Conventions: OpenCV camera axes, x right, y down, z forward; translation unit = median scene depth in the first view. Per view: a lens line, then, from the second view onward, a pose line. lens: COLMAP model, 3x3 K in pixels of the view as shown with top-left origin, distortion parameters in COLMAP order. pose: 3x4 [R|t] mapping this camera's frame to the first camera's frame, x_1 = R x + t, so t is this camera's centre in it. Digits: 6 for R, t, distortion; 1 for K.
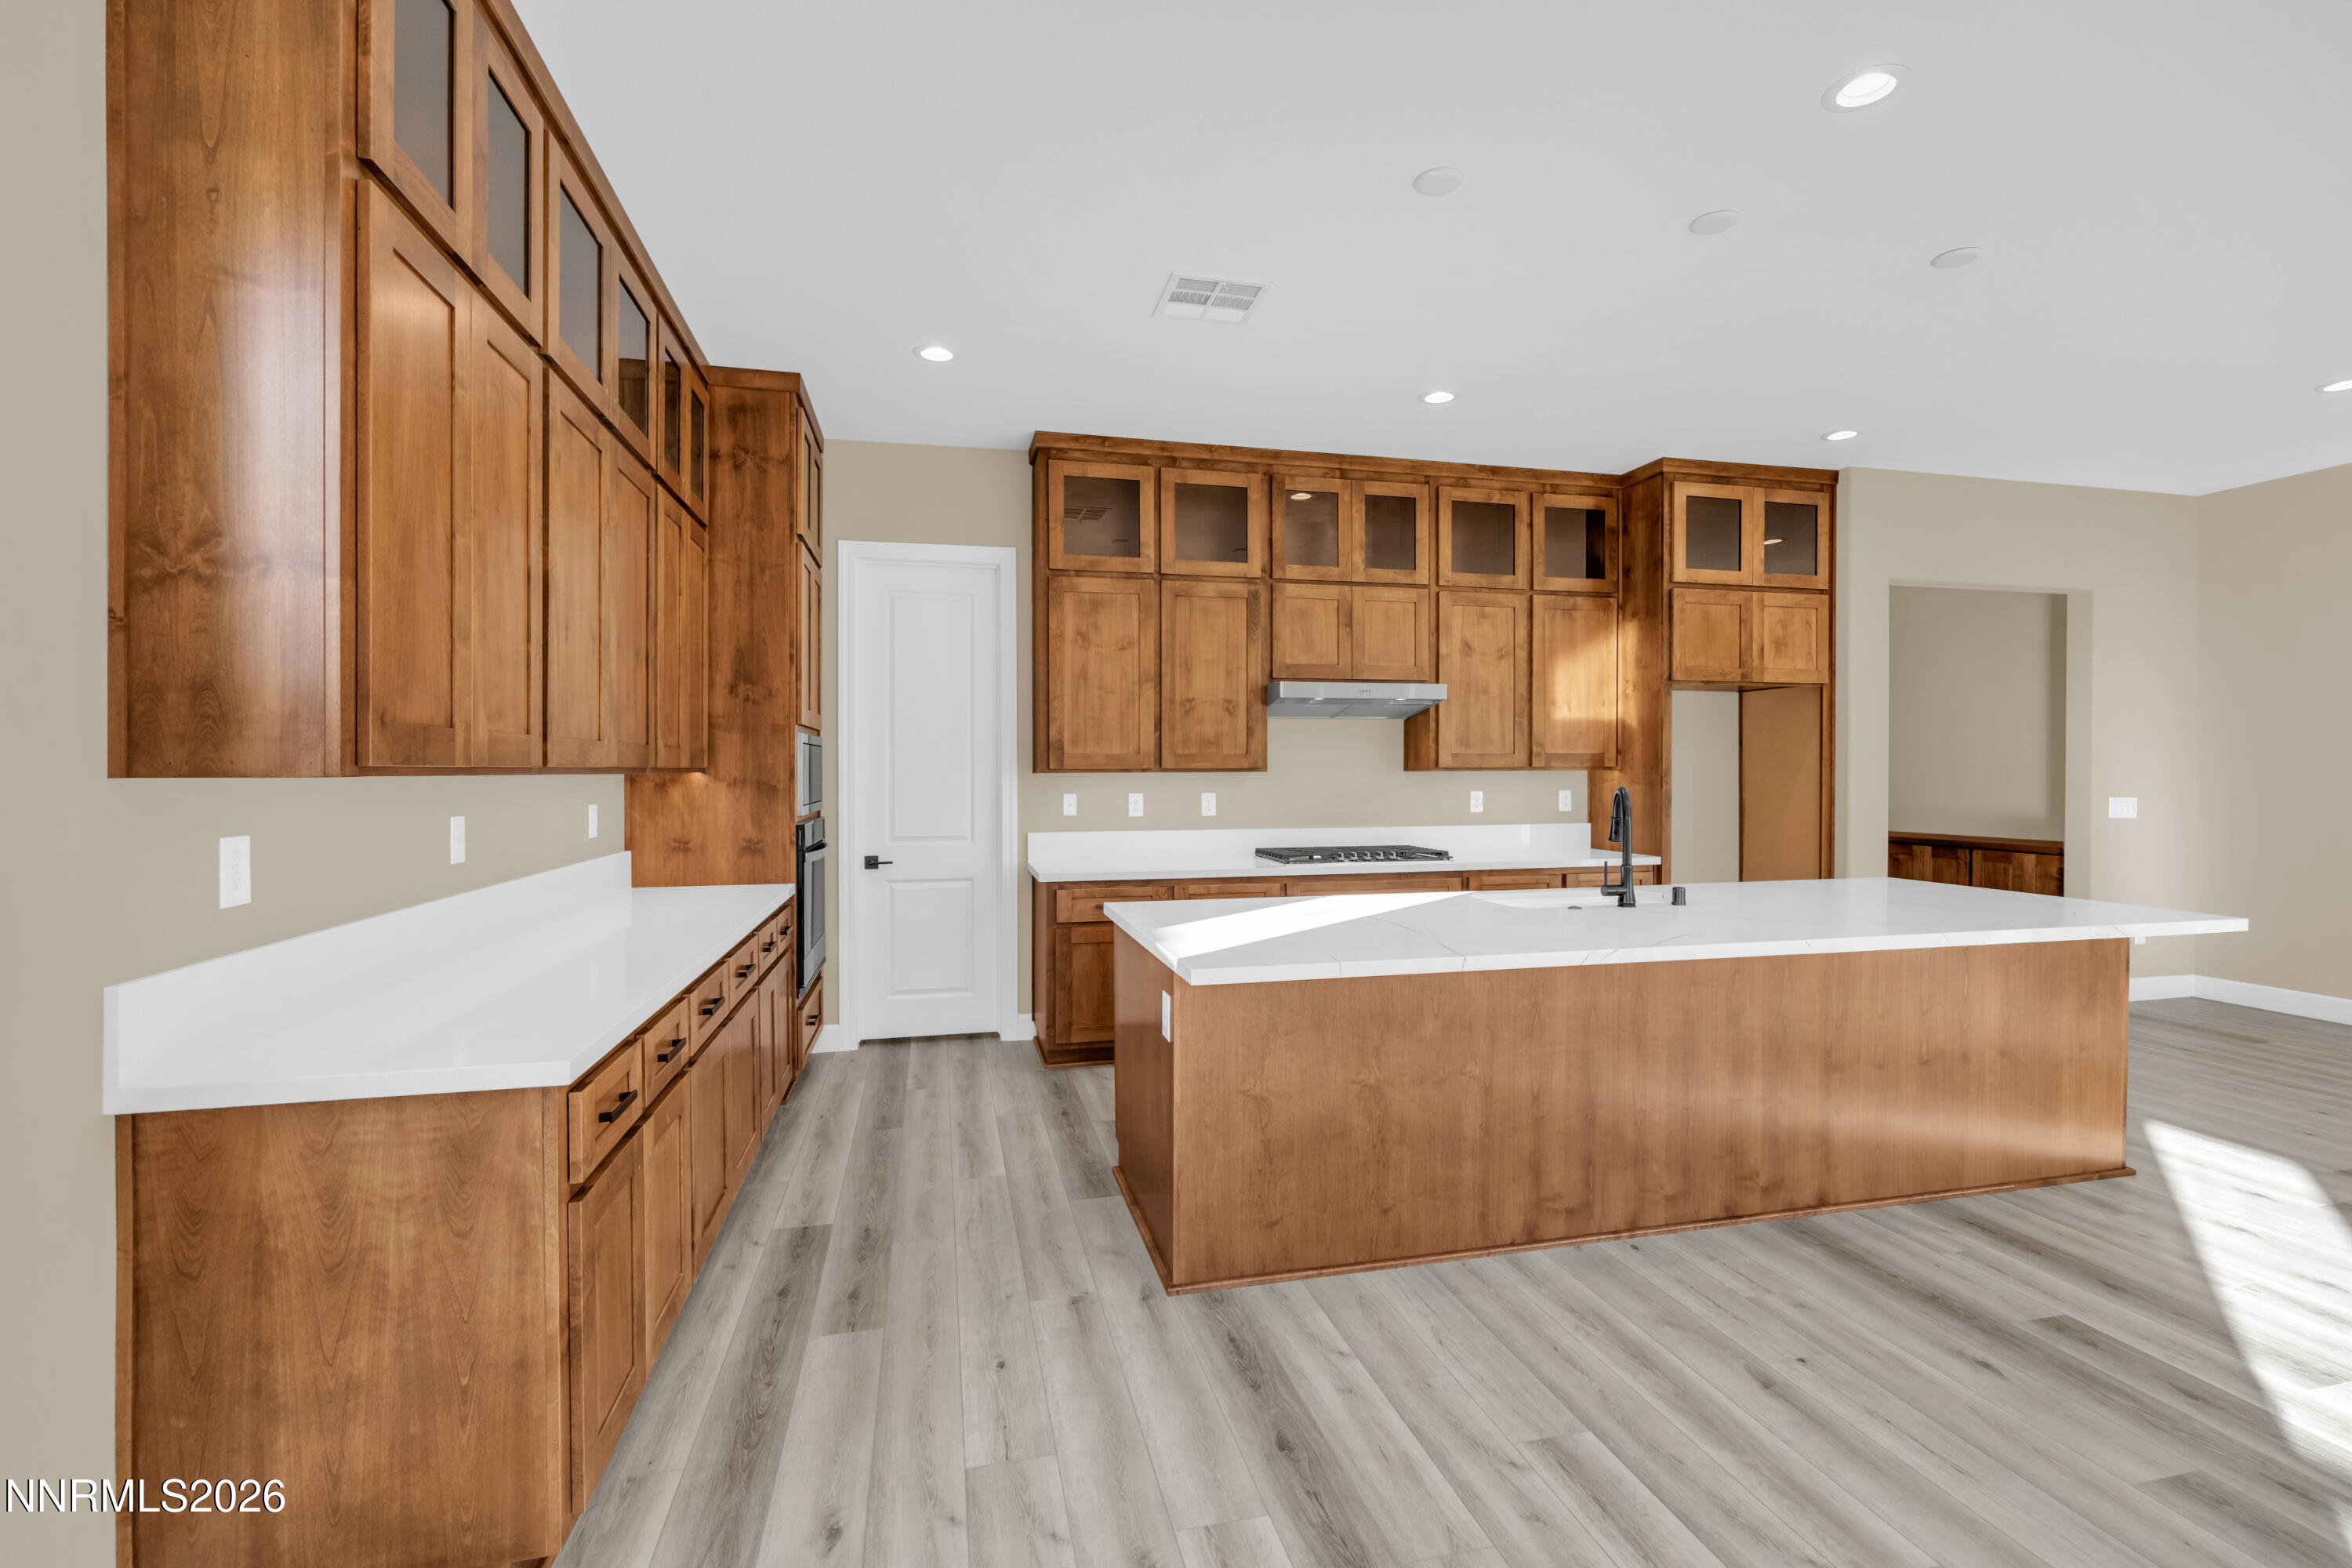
lens RADIAL K [[1038.2, 0, 1166.9], [0, 1038.2, 791.7], [0, 0, 1]] dist [-0.013358, -0.002116]
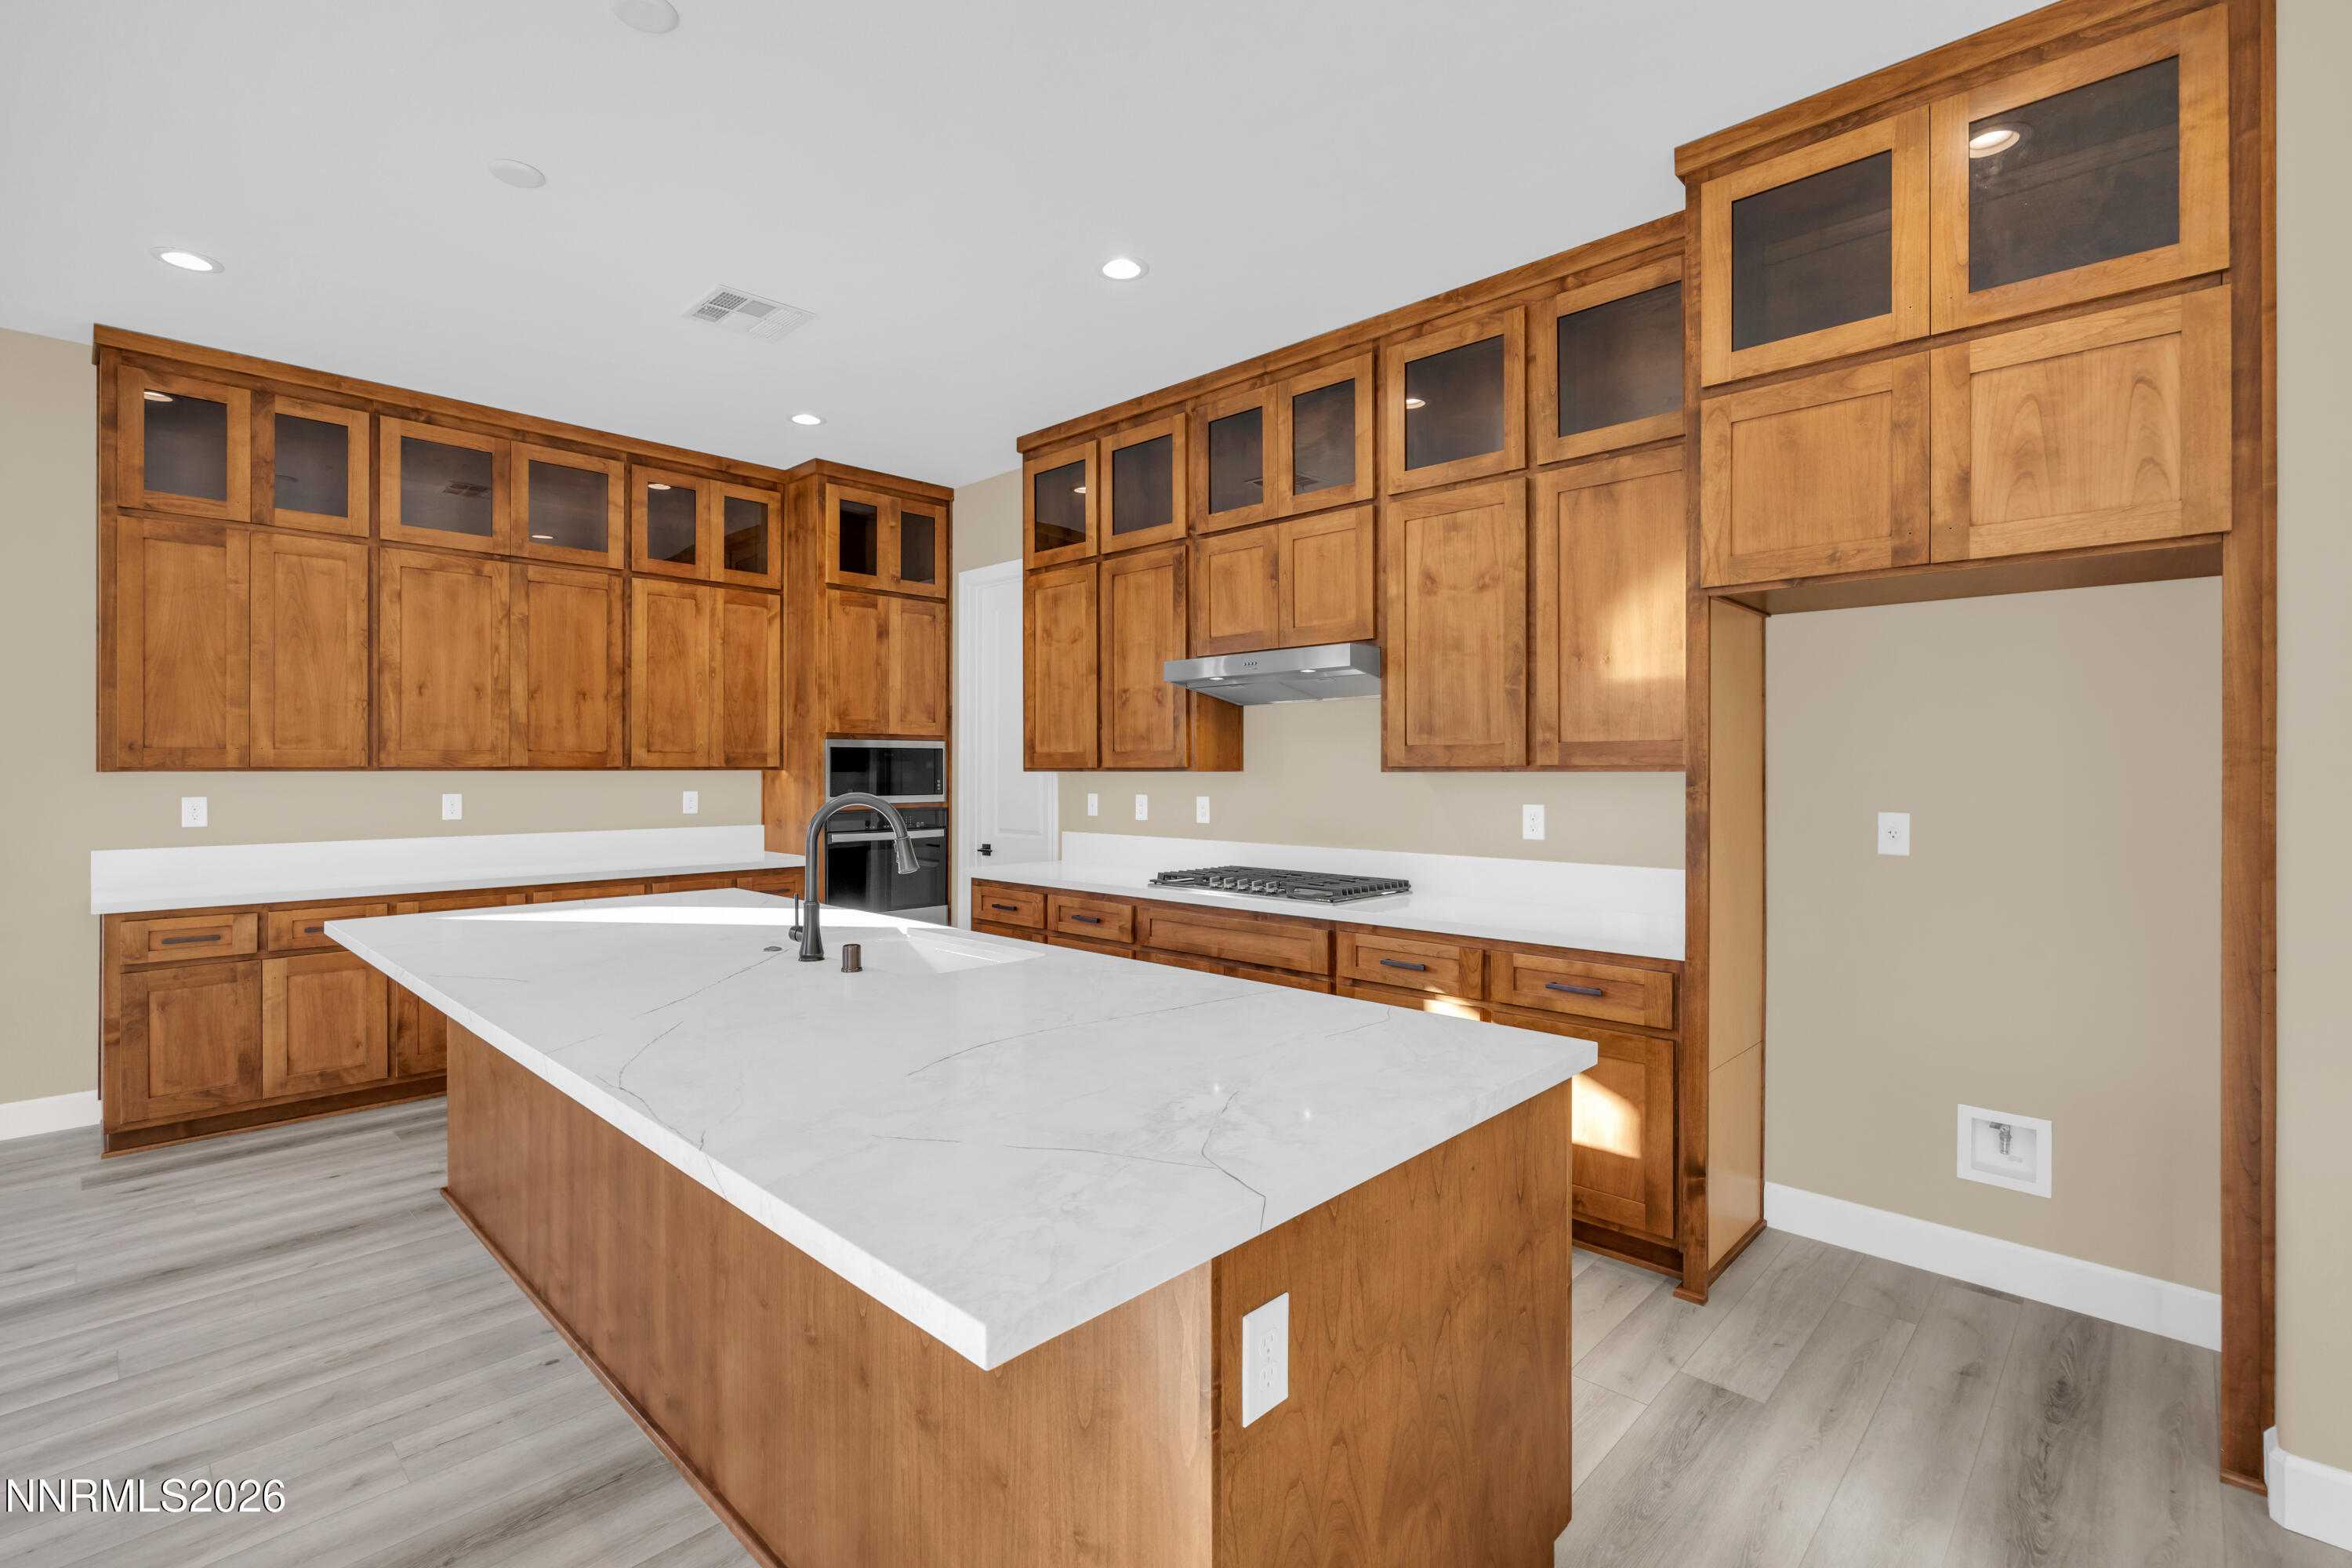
lens RADIAL K [[1059.4, 0, 1175.5], [0, 1059.4, 771.1], [0, 0, 1]] dist [-0.013767, 0.002543]
pose [[0.551601, 0.003562, -0.834100, 0.857640], [-0.018798, 0.999790, -0.008162, -0.013830], [0.833896, 0.020181, 0.551552, 0.577126]]
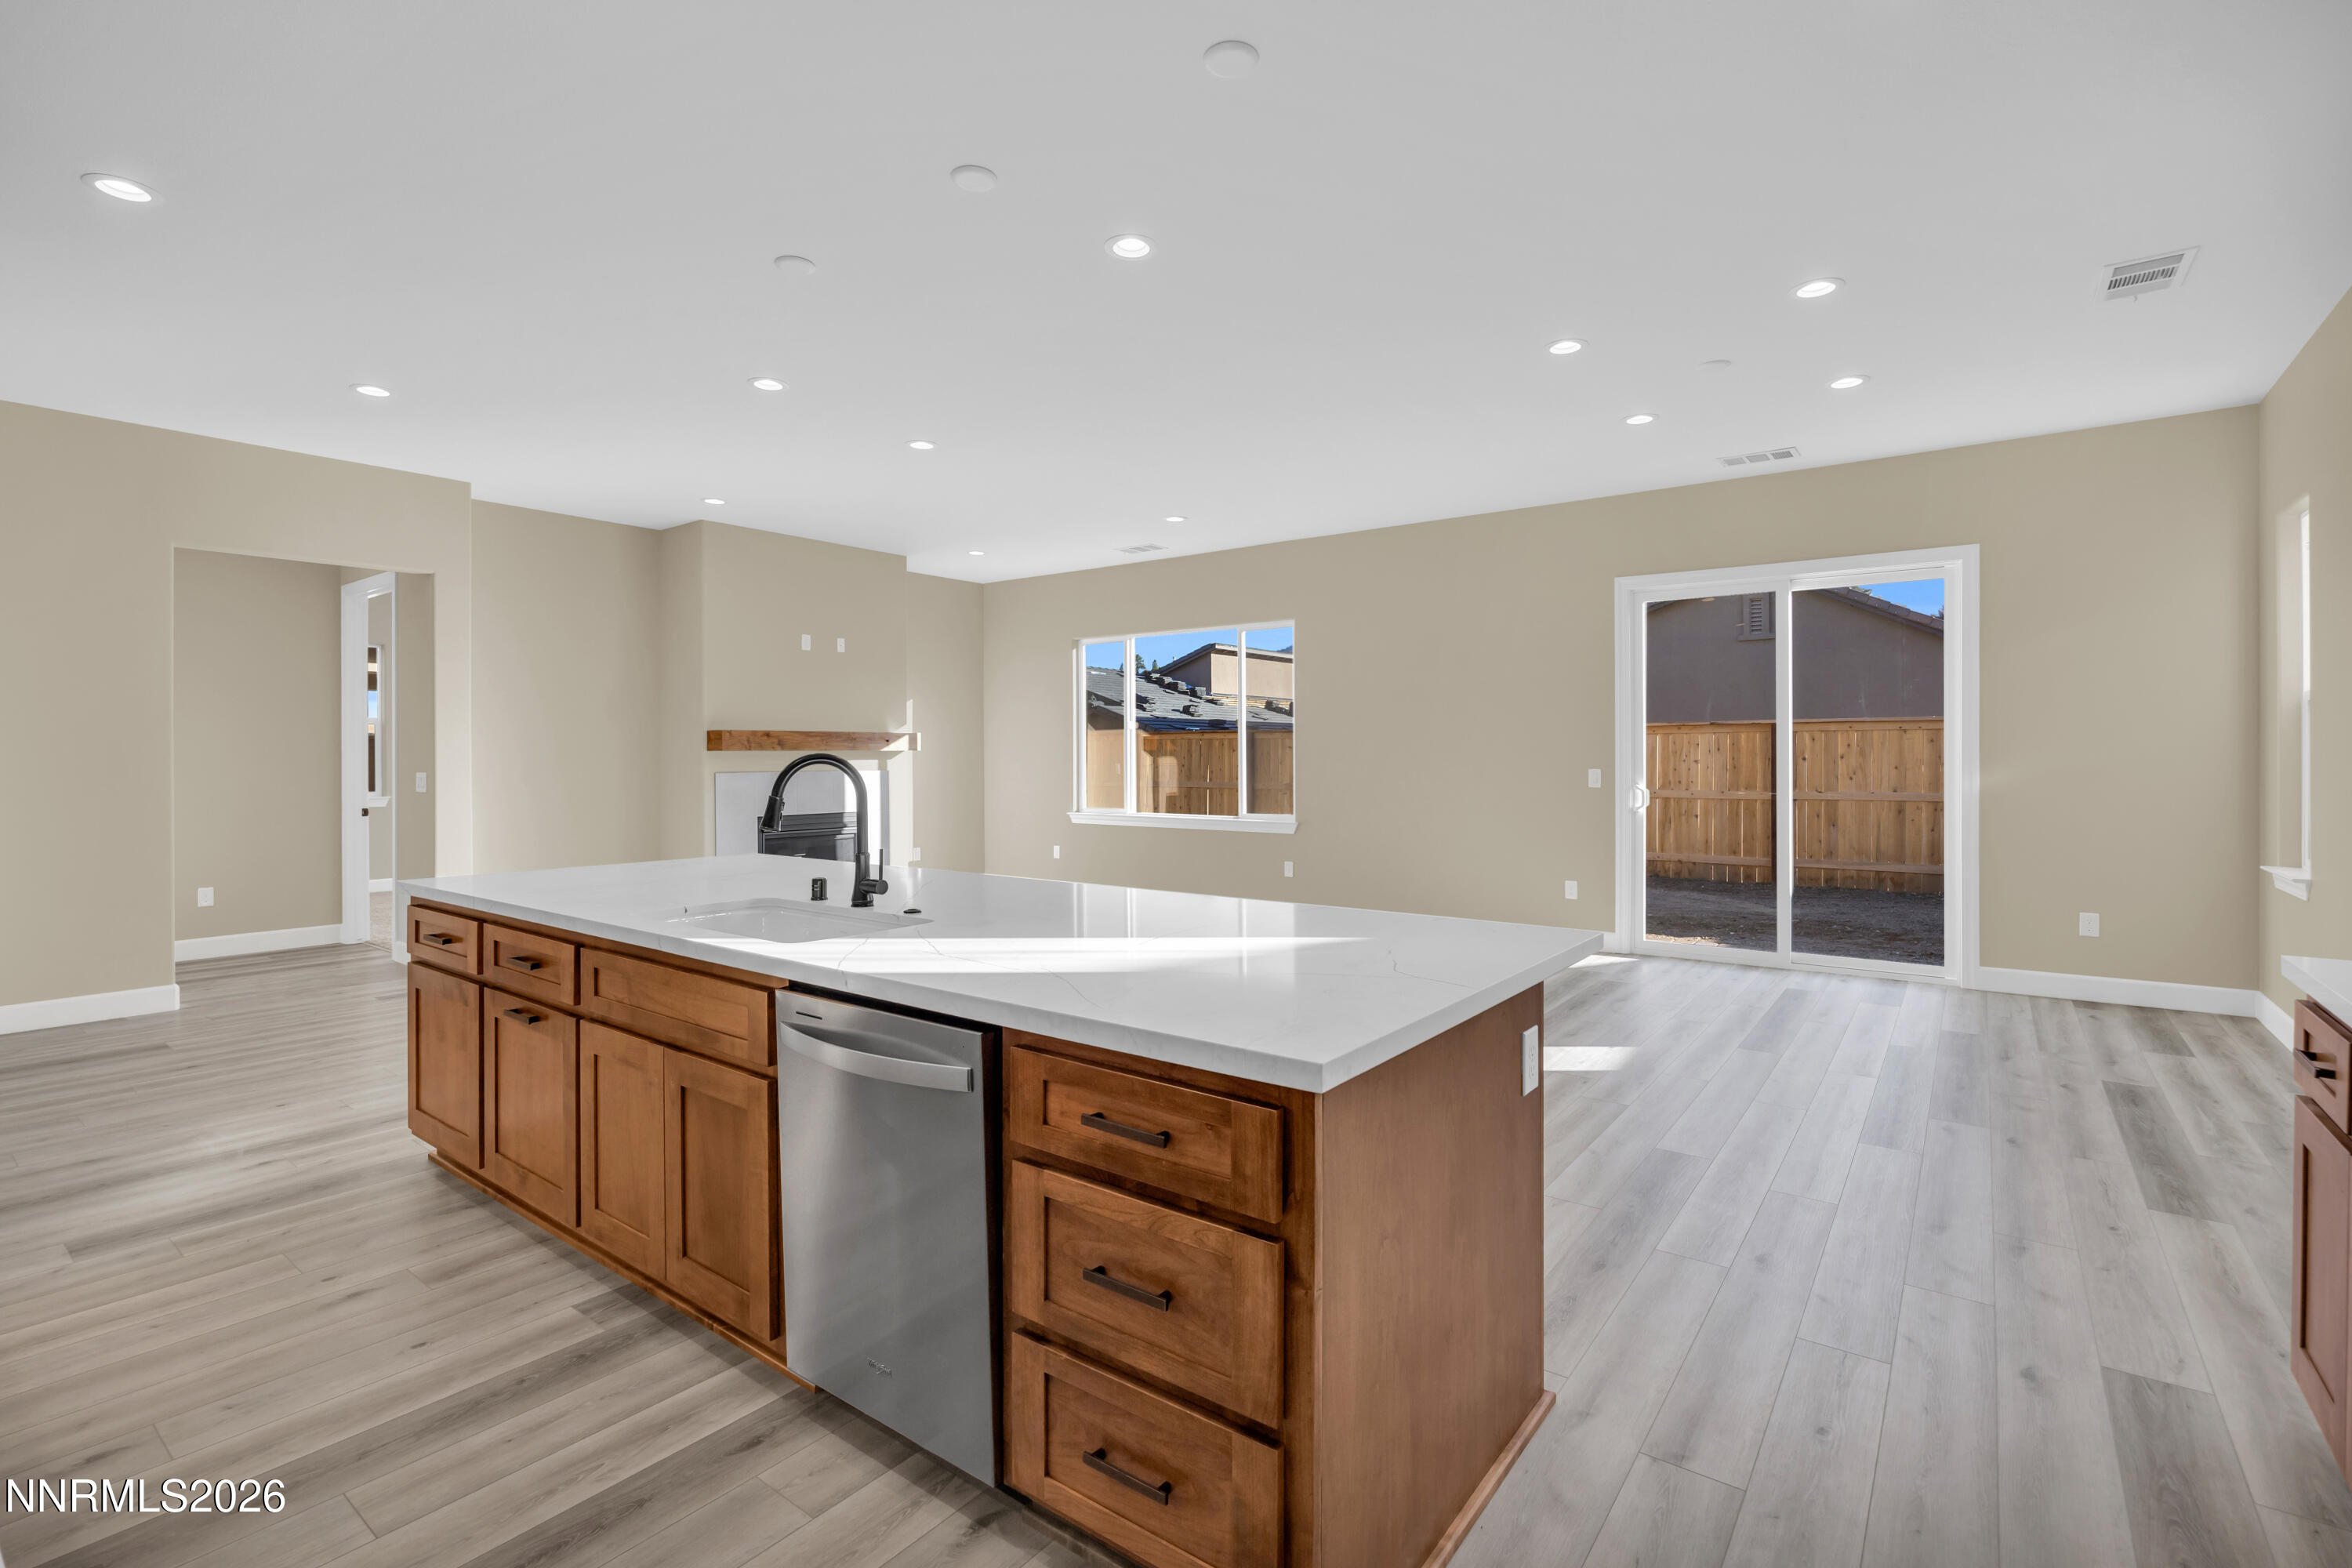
lens RADIAL K [[1059.4, 0, 1189.8], [0, 1059.4, 762.5], [0, 0, 1]] dist [-0.013767, 0.002543]
pose [[-0.650790, -0.001645, 0.759256, -0.234018], [0.019084, 0.999646, 0.018524, -0.006212], [-0.759018, 0.026545, -0.650528, 0.954968]]
